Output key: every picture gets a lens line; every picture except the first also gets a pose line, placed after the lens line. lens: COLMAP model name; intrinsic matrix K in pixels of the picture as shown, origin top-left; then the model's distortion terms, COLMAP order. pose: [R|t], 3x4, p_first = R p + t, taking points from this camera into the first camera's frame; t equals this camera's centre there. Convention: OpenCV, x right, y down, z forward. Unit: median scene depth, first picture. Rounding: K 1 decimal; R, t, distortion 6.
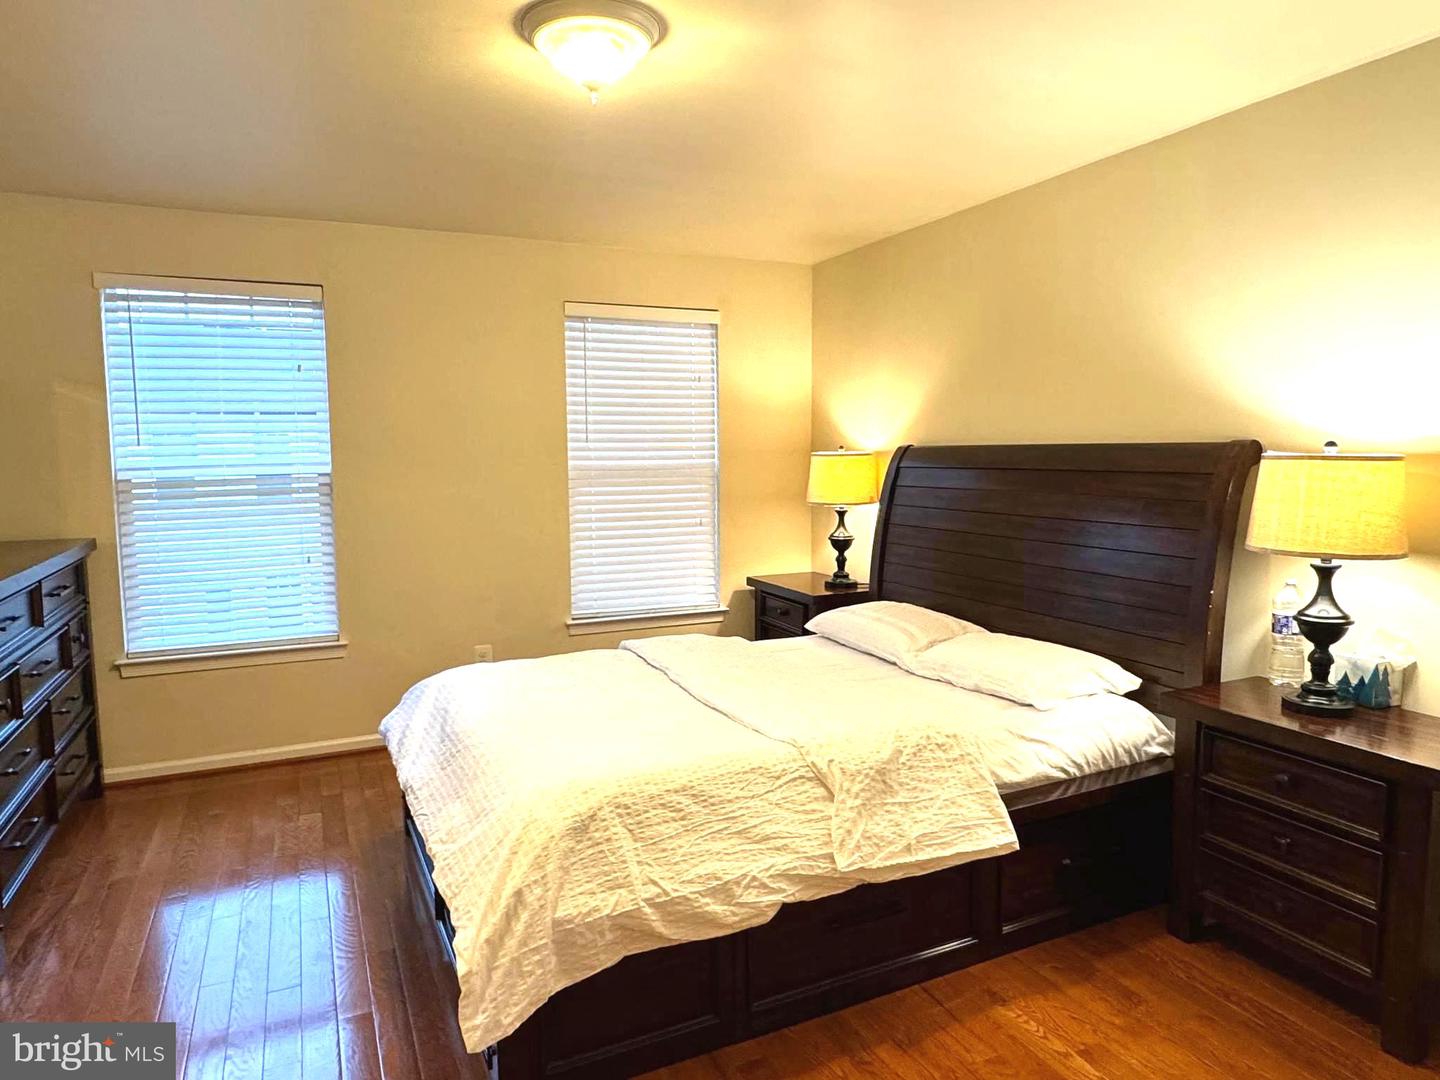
lens RADIAL K [[913.1, 0, 718.4], [0, 913.1, 541.4], [0, 0, 1]] dist [-0.003734, 0.004970]
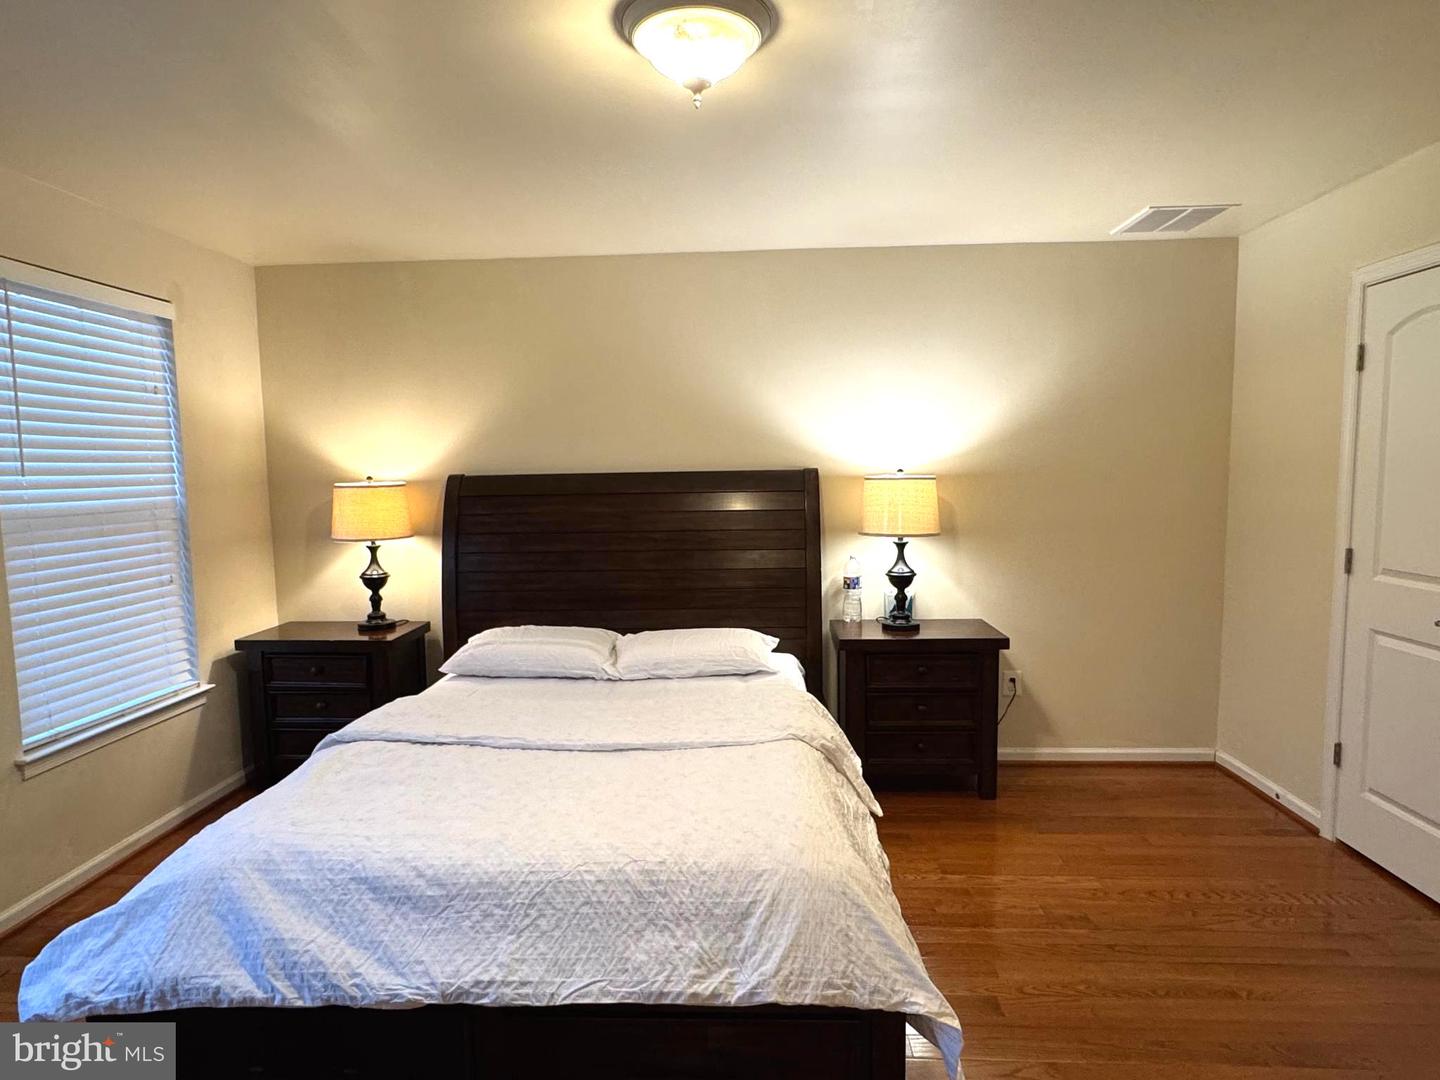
lens RADIAL K [[822.3, 0, 720.1], [0, 822.3, 539.6], [0, 0, 1]] dist [0.003950, 0.000151]
pose [[0.466130, -0.078357, 0.881240, -0.685538], [0.100845, 0.994284, 0.035066, -0.054033], [-0.878950, 0.072523, 0.471367, 0.472626]]
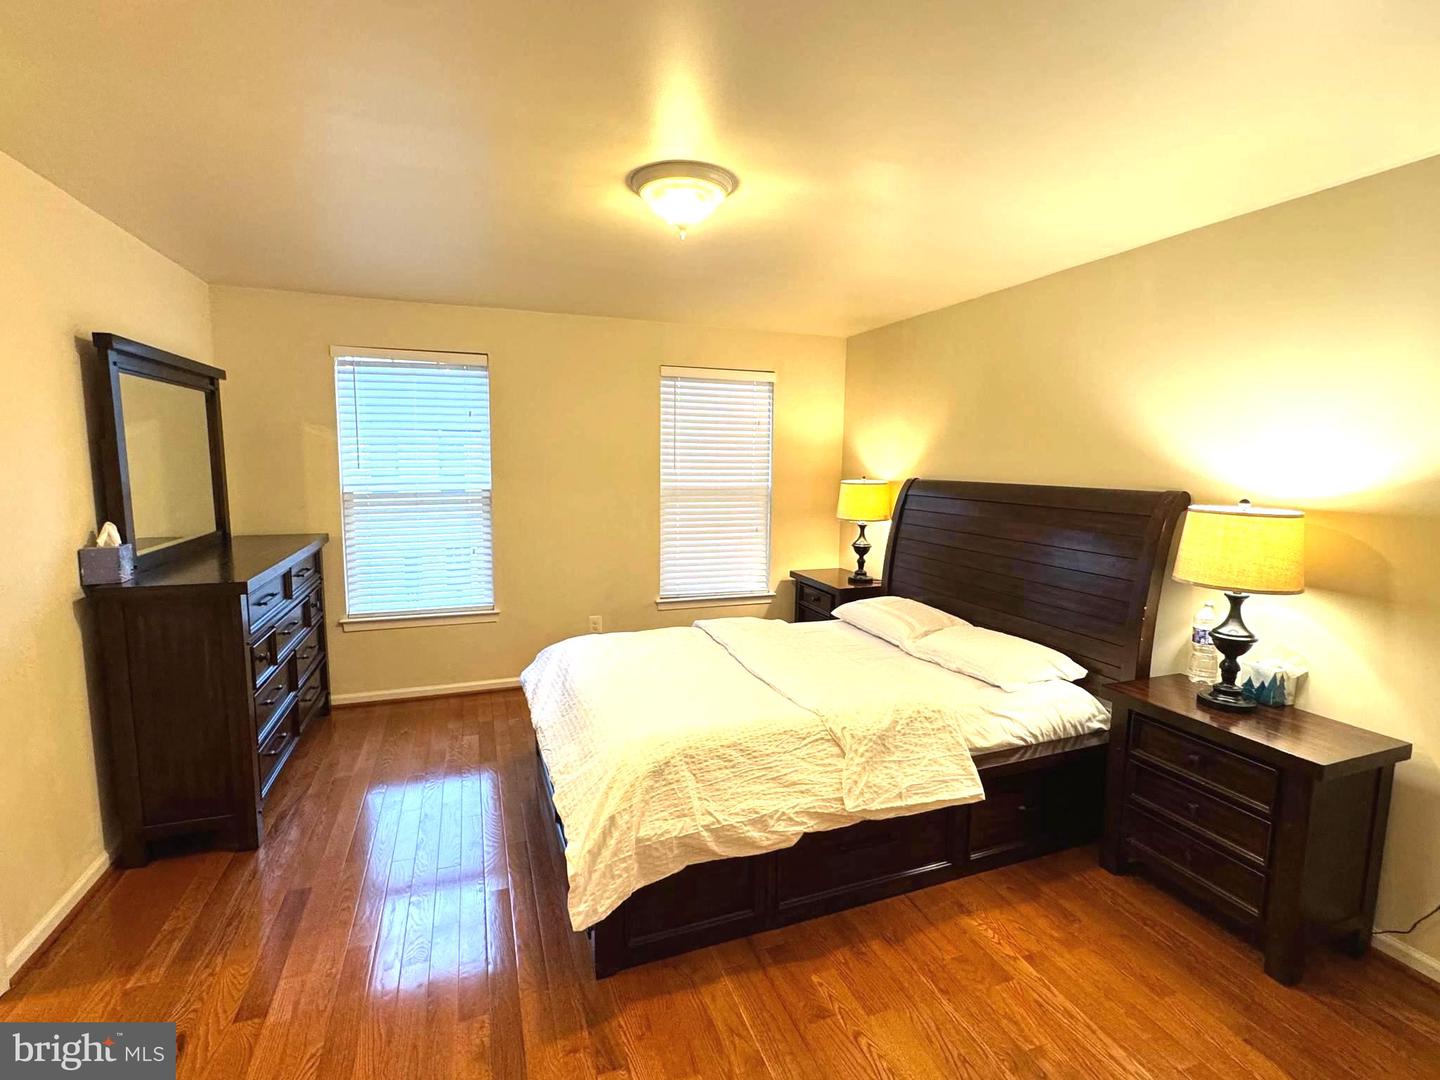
lens RADIAL K [[679.7, 0, 722.4], [0, 679.7, 539.0], [0, 0, 1]] dist [-0.000982, 0.001376]
pose [[0.996788, 0.029879, -0.074303, 0.008230], [-0.028520, 0.999407, 0.019292, -0.041704], [0.074835, -0.017111, 0.997049, -0.009027]]
